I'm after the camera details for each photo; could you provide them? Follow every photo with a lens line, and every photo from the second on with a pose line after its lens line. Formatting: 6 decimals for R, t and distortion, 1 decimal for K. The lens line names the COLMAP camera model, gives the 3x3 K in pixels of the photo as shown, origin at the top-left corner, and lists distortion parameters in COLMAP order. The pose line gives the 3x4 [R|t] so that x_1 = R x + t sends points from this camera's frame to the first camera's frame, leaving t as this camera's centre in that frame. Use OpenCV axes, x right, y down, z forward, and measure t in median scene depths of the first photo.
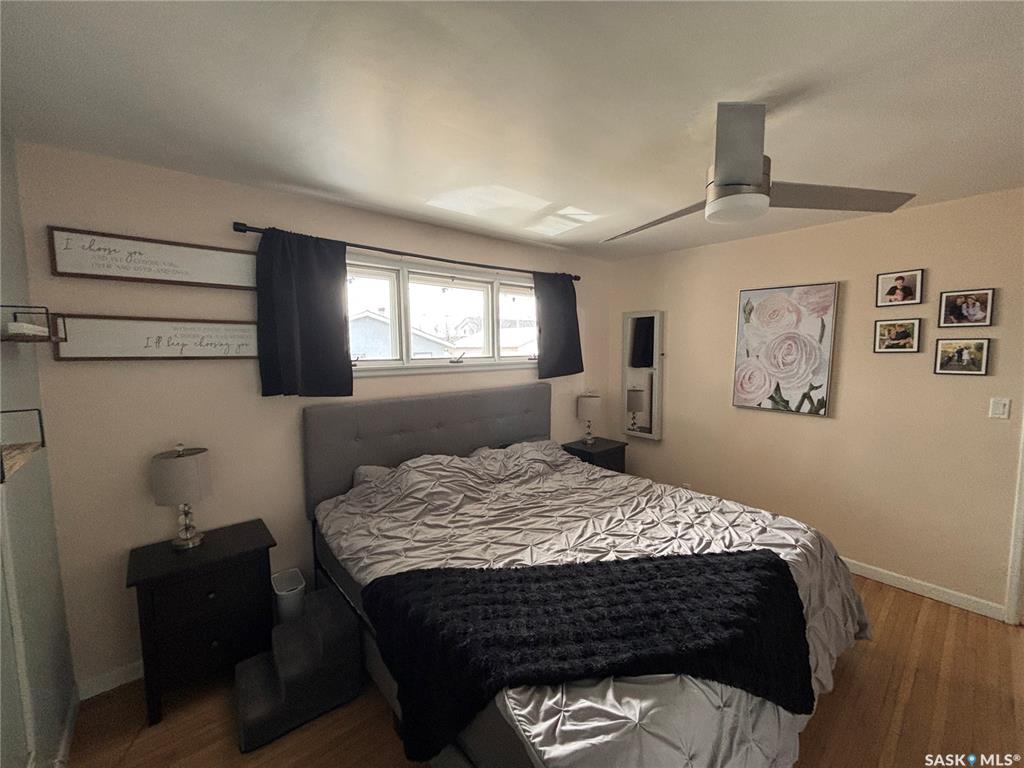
lens RADIAL K [[411.3, 0, 506.2], [0, 411.3, 382.5], [0, 0, 1]] dist [0.008089, -0.002491]
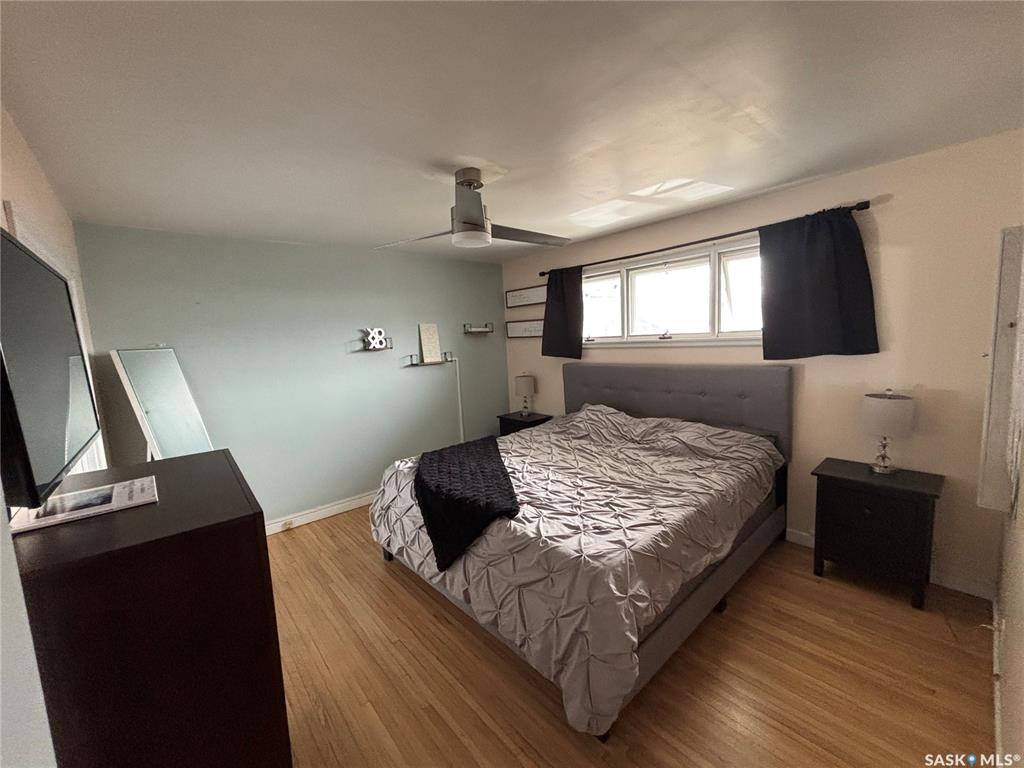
lens RADIAL K [[411.3, 0, 506.9], [0, 411.3, 385.1], [0, 0, 1]] dist [0.008089, -0.002491]
pose [[0.002278, 0.129384, -0.991592, 1.165634], [-0.031263, 0.991119, 0.129250, -0.062446], [0.999509, 0.030705, 0.006302, 0.637800]]
